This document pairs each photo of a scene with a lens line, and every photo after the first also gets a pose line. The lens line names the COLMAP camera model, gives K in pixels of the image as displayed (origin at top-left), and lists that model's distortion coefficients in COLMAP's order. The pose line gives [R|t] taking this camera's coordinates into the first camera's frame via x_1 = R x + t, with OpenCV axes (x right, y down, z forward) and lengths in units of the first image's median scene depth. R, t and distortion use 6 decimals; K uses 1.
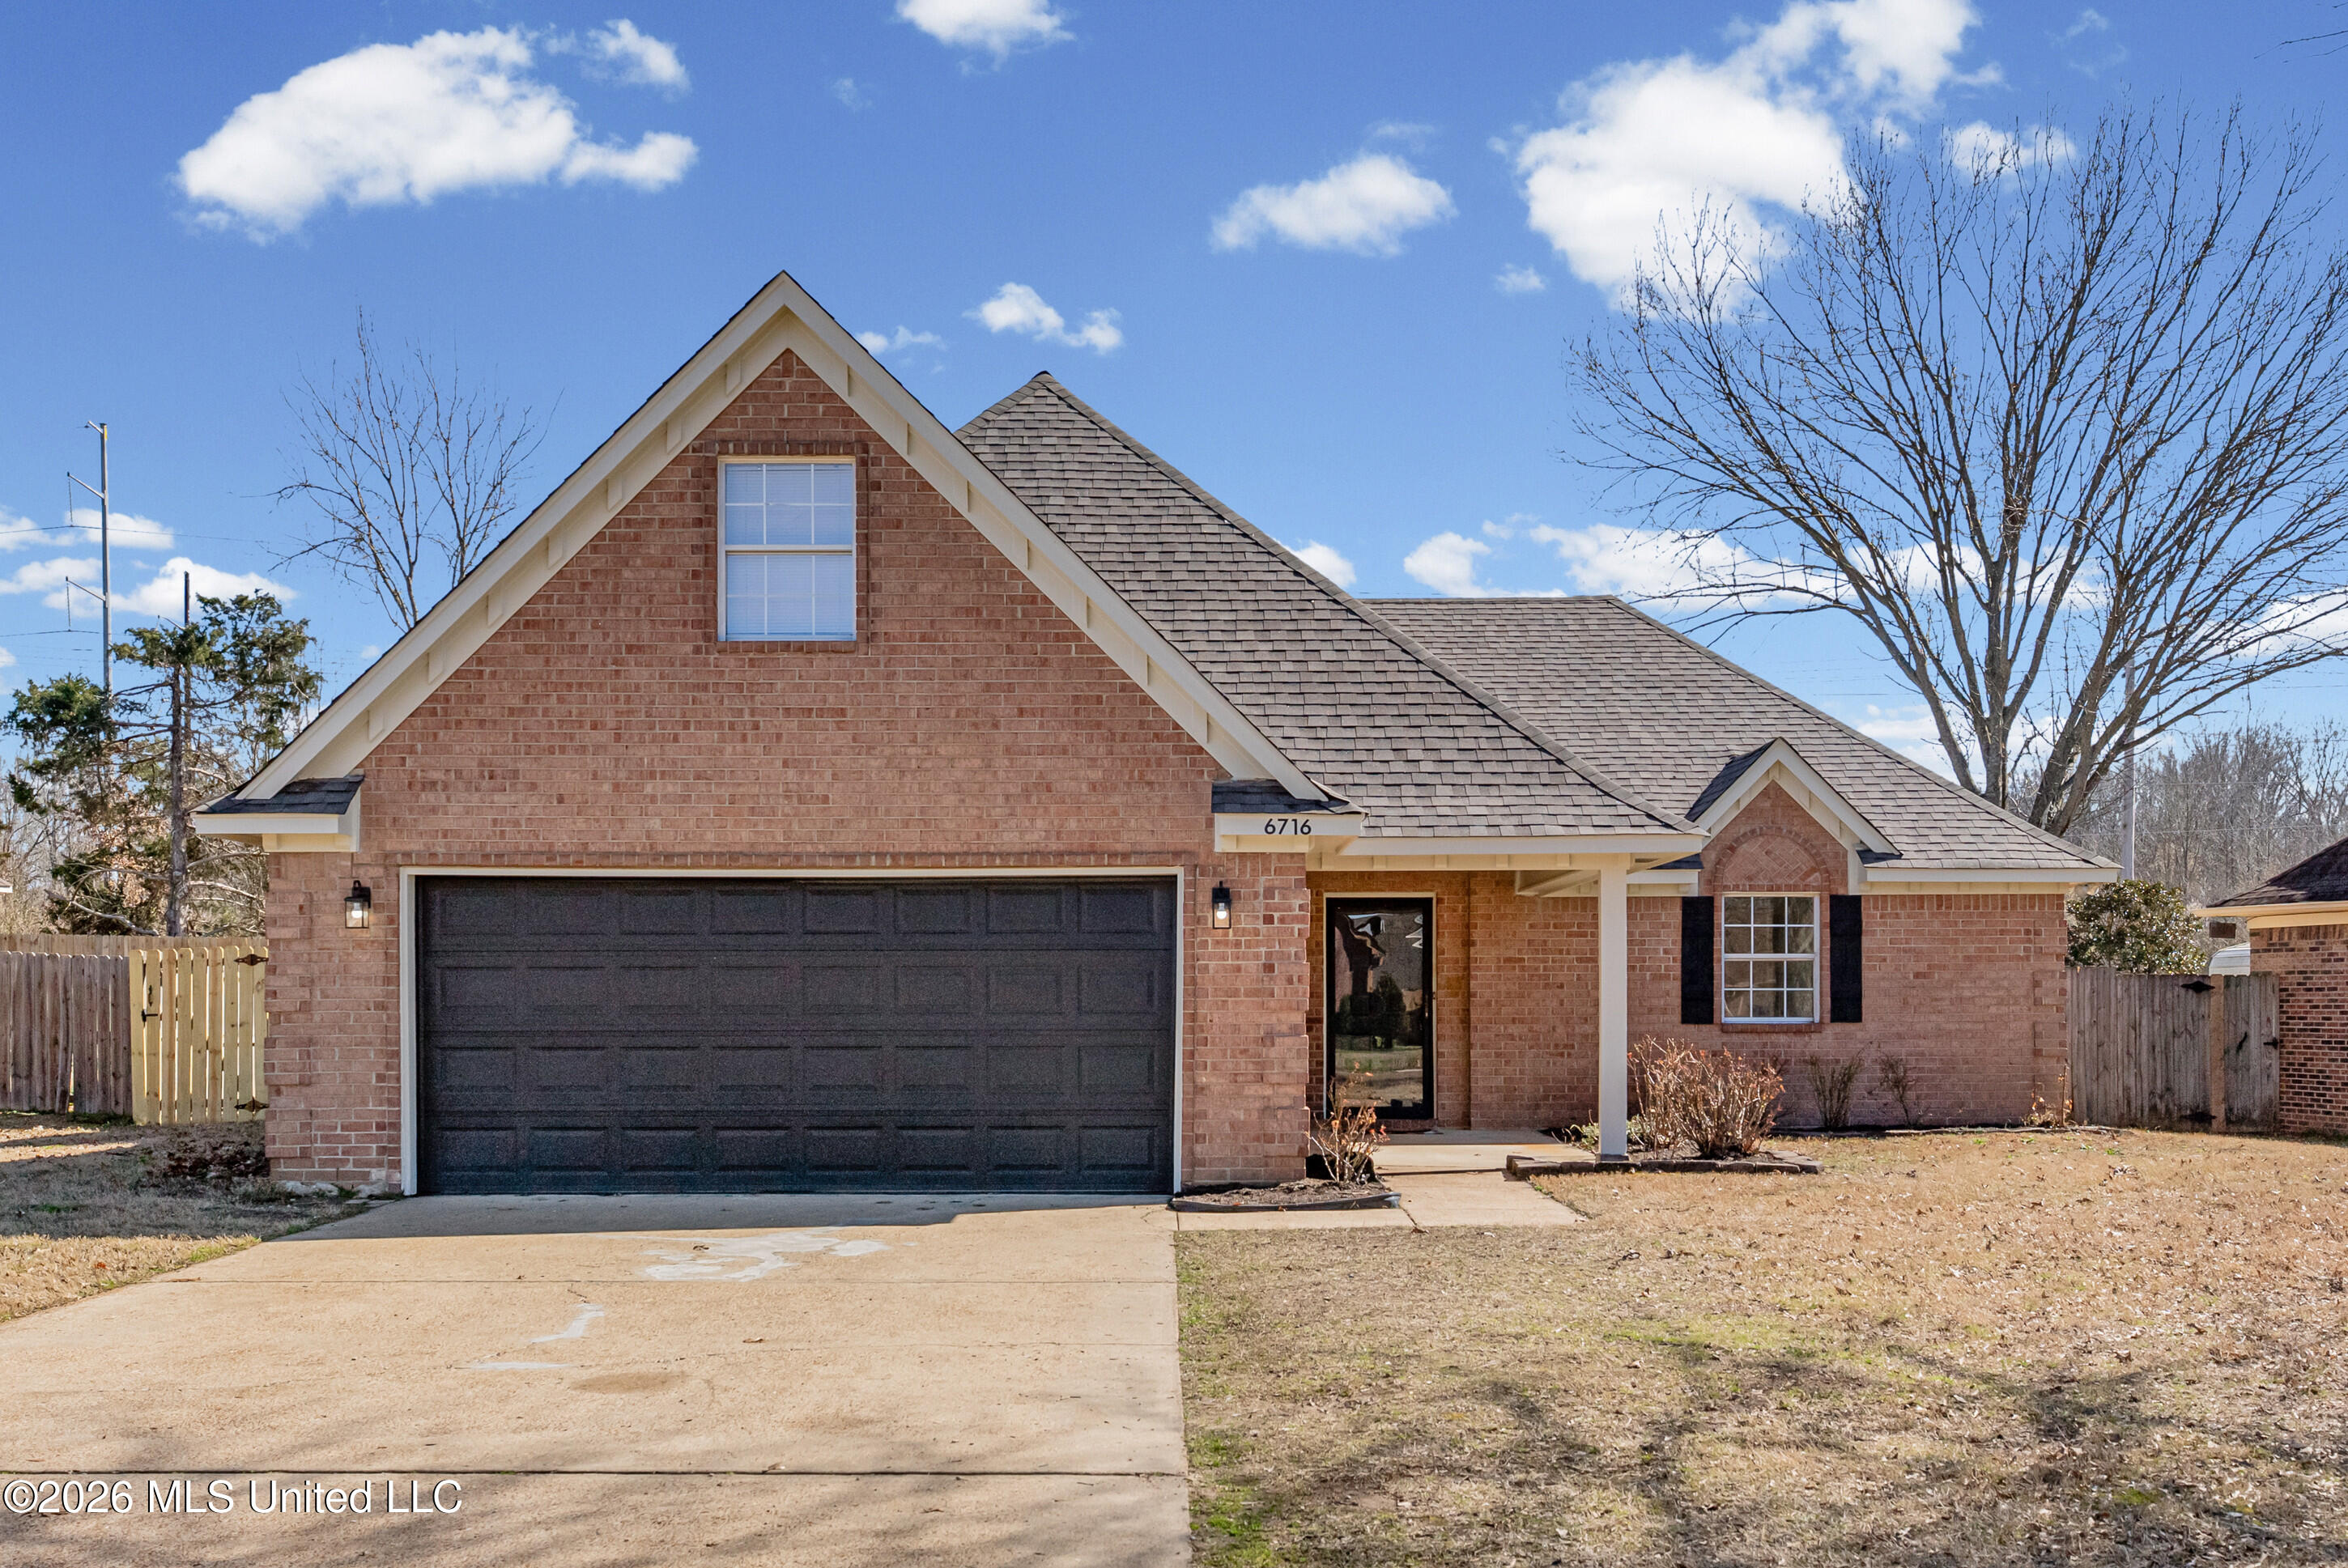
lens RADIAL K [[2350.4, 0, 1174.0], [0, 2350.4, 784.0], [0, 0, 1]] dist [0.006962, 0.005775]
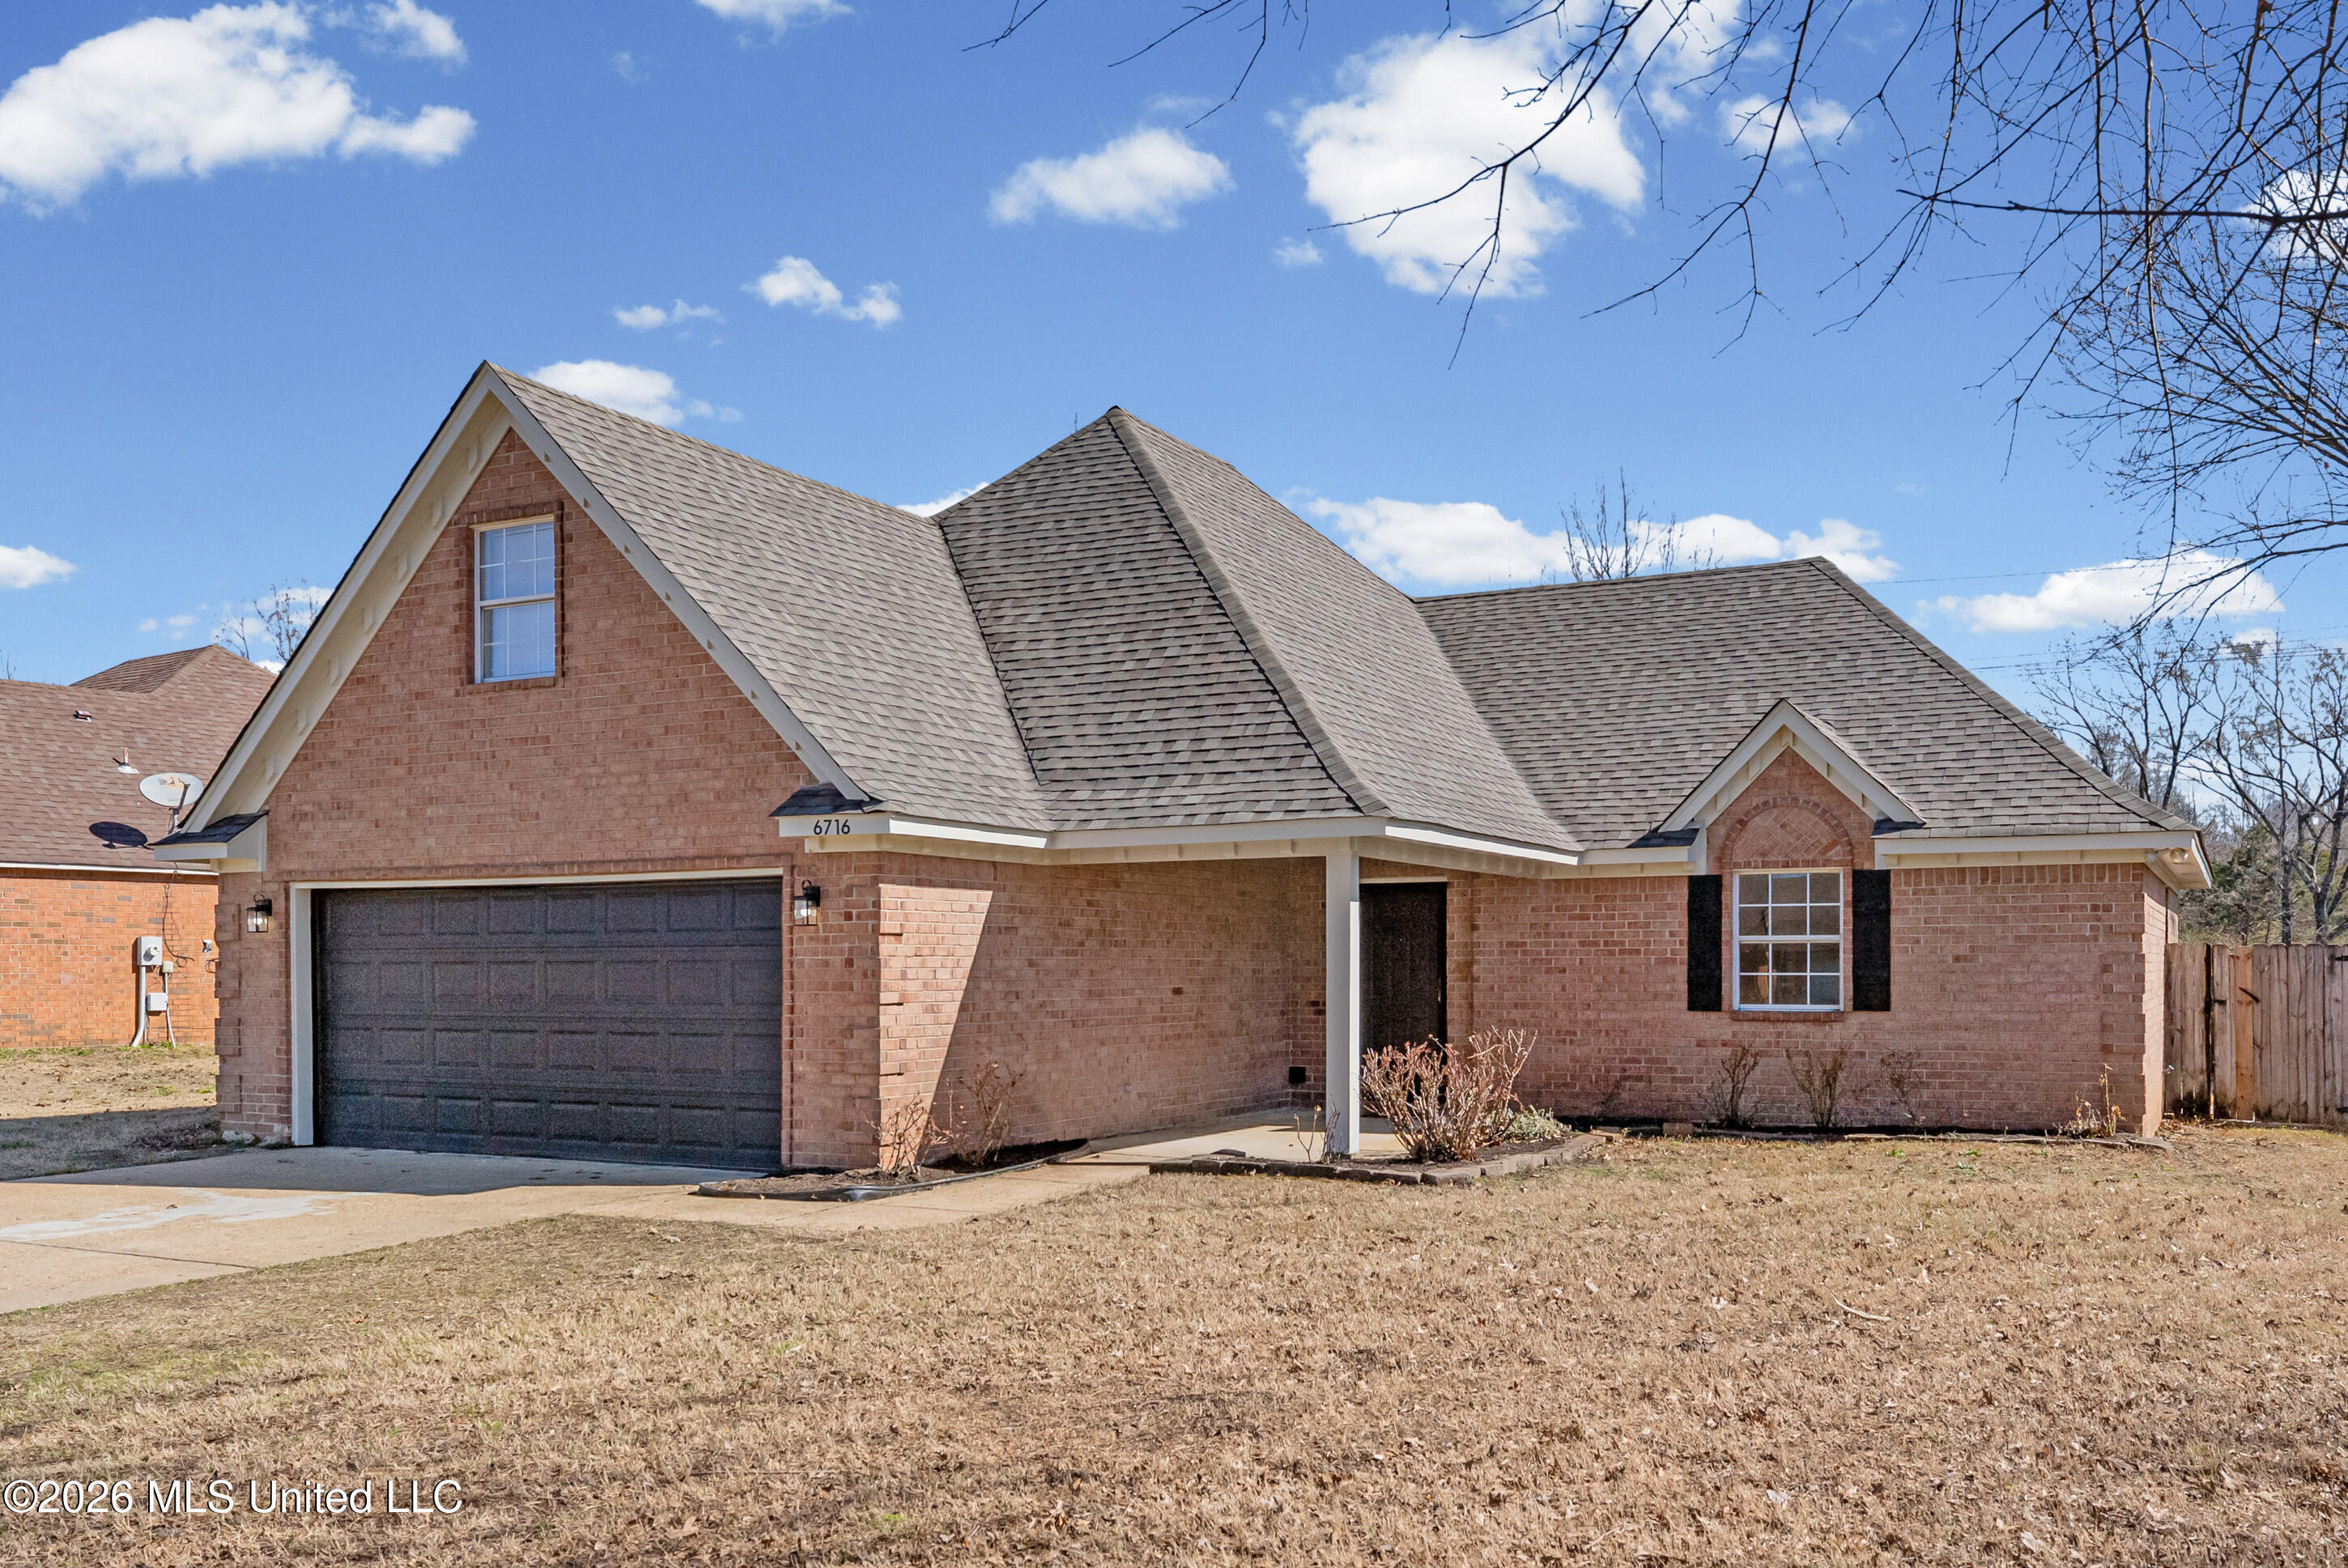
lens RADIAL K [[1974.2, 0, 1173.9], [0, 1974.2, 806.2], [0, 0, 1]] dist [0.002859, 0.000831]
pose [[0.882024, -0.038456, -0.469633, 0.572478], [0.044465, 0.999009, 0.001706, 0.013692], [0.469103, -0.022387, 0.882860, 0.292467]]
